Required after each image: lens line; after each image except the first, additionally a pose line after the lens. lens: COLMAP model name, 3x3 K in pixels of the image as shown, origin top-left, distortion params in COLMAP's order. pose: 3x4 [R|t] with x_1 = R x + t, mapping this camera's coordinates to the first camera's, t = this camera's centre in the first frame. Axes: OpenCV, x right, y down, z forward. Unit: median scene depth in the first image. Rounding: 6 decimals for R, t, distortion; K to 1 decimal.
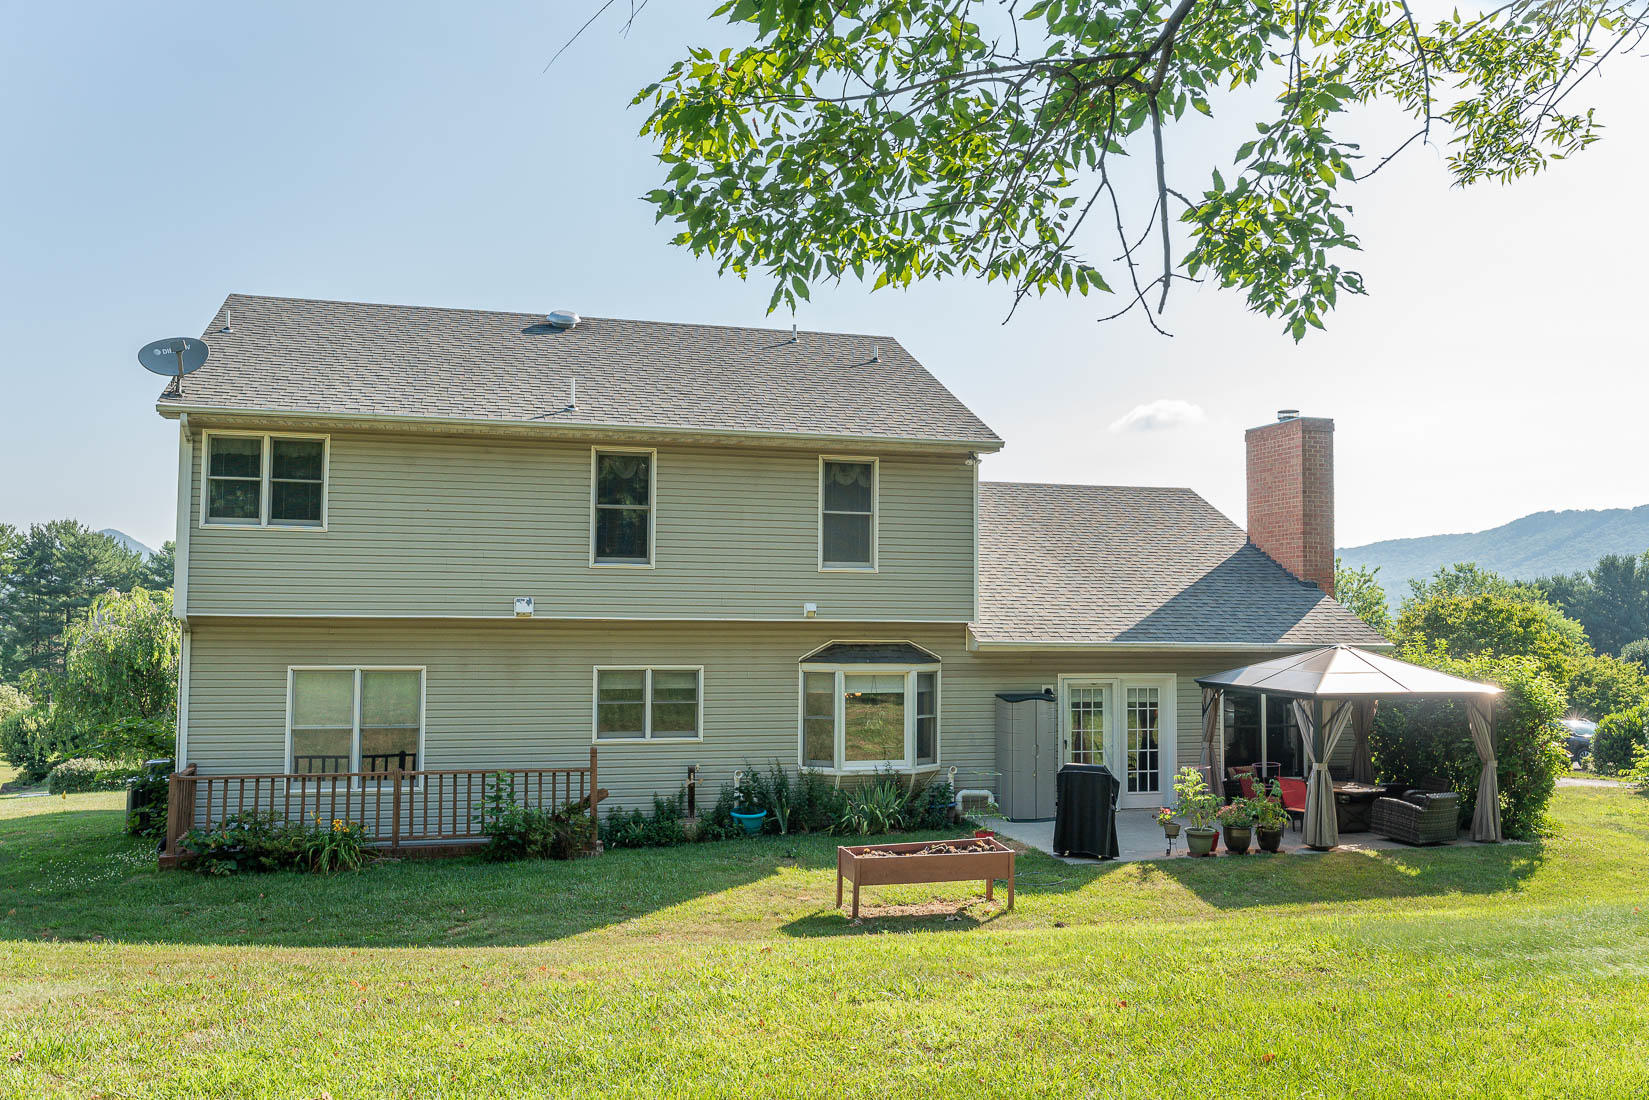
lens RADIAL K [[1315.8, 0, 823.7], [0, 1315.8, 554.7], [0, 0, 1]] dist [0.012462, -0.003176]
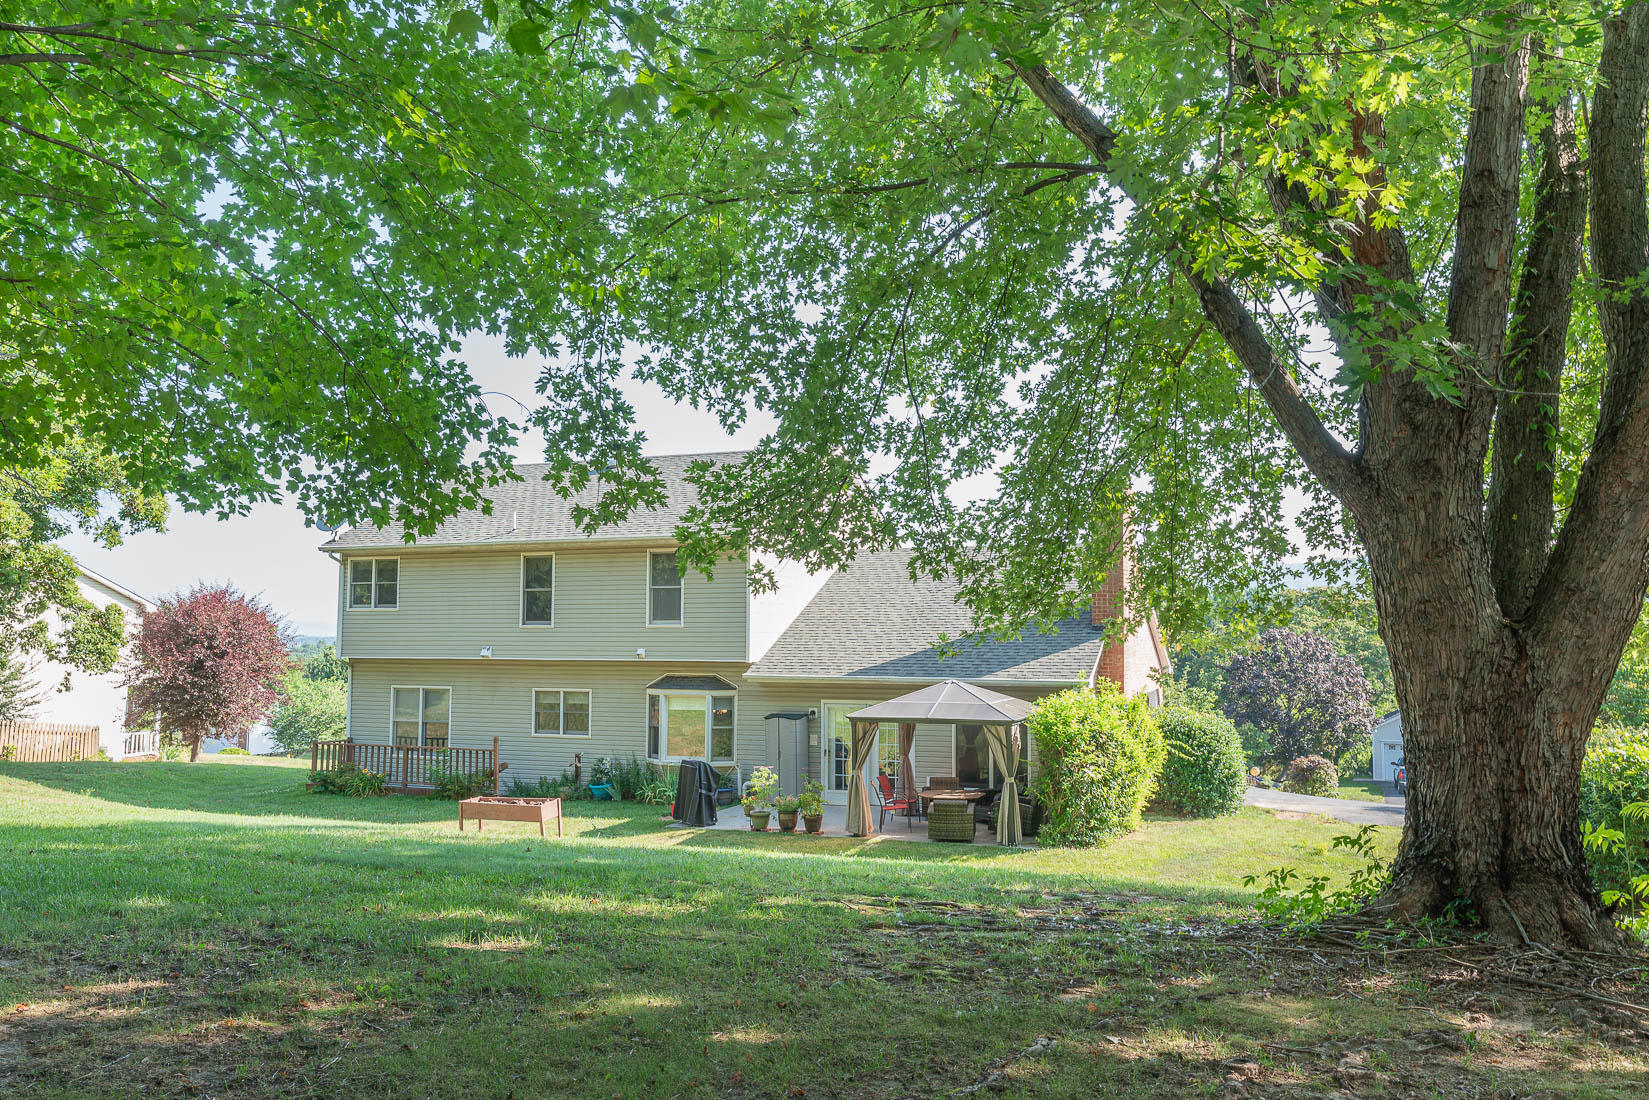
lens RADIAL K [[1315.8, 0, 823.9], [0, 1315.8, 553.9], [0, 0, 1]] dist [0.012462, -0.003176]
pose [[0.796514, -0.045893, -0.602876, 1.083984], [0.036006, 0.998946, -0.028472, -0.021267], [0.603547, 0.000971, 0.797327, -0.071607]]
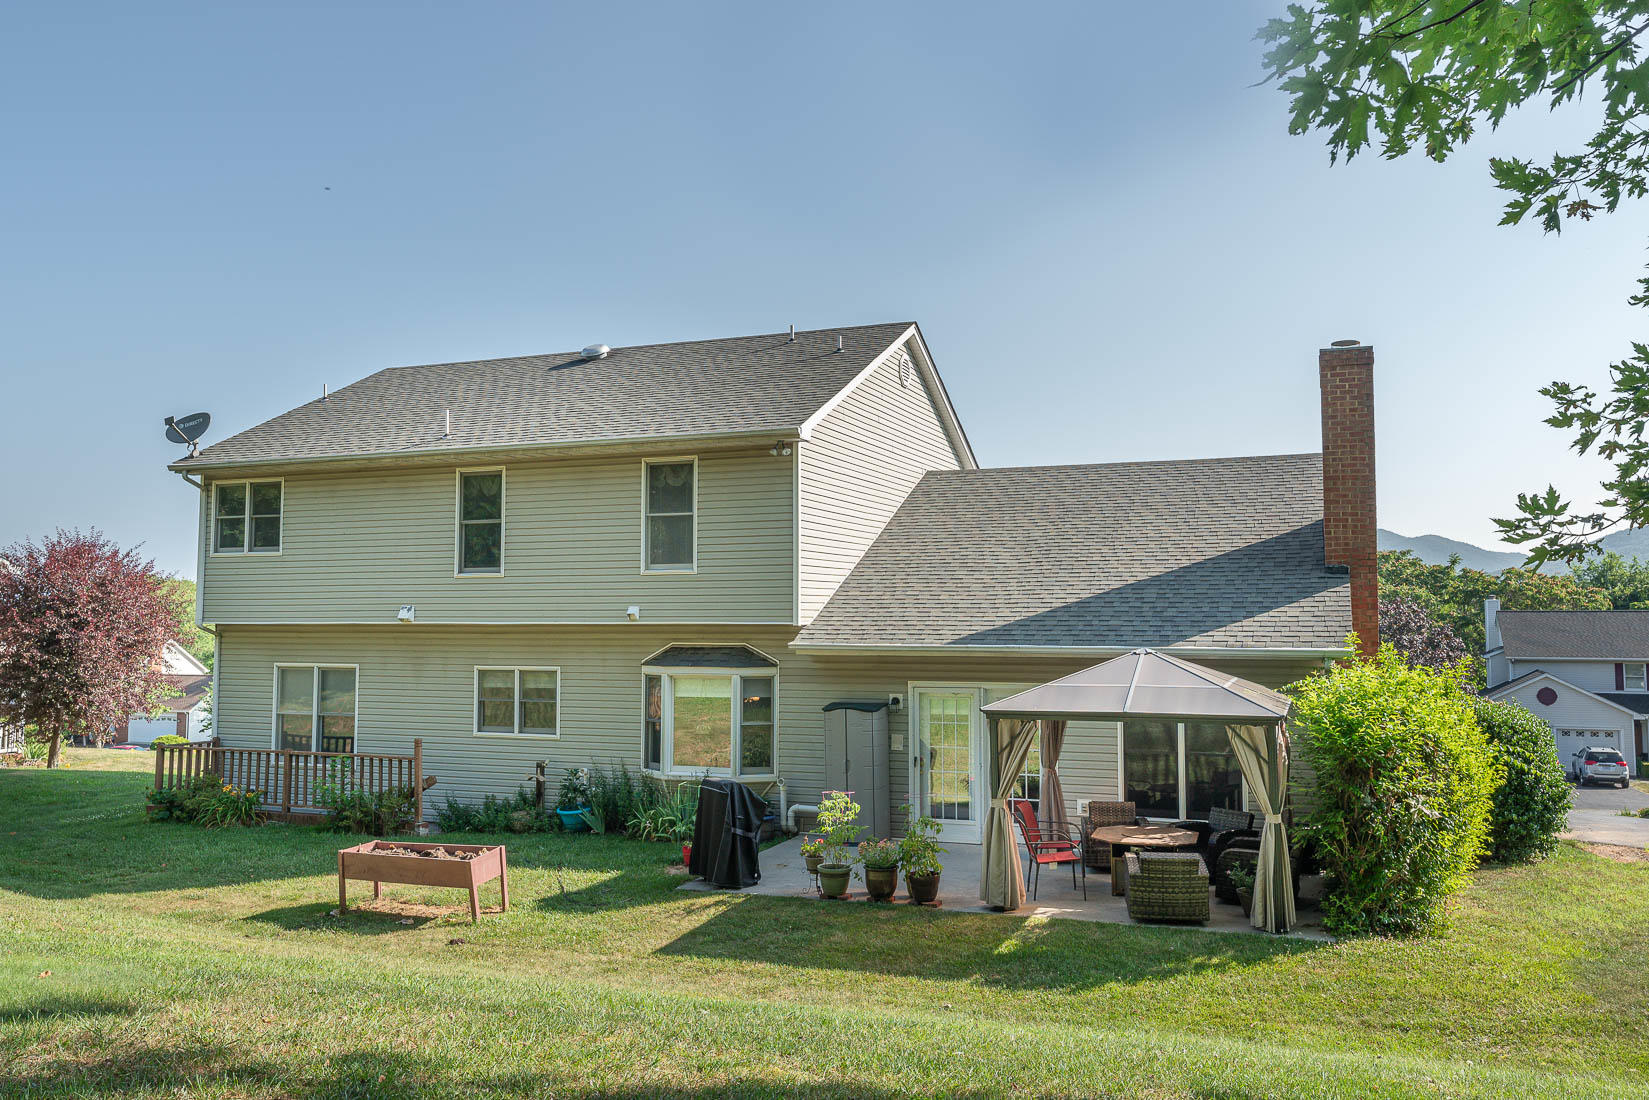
lens RADIAL K [[1315.8, 0, 826.9], [0, 1315.8, 540.5], [0, 0, 1]] dist [0.012462, -0.003176]
pose [[0.805917, -0.044487, -0.590355, 0.718704], [0.039050, 0.998996, -0.021972, 0.014703], [0.590740, -0.005346, 0.806845, 0.279616]]
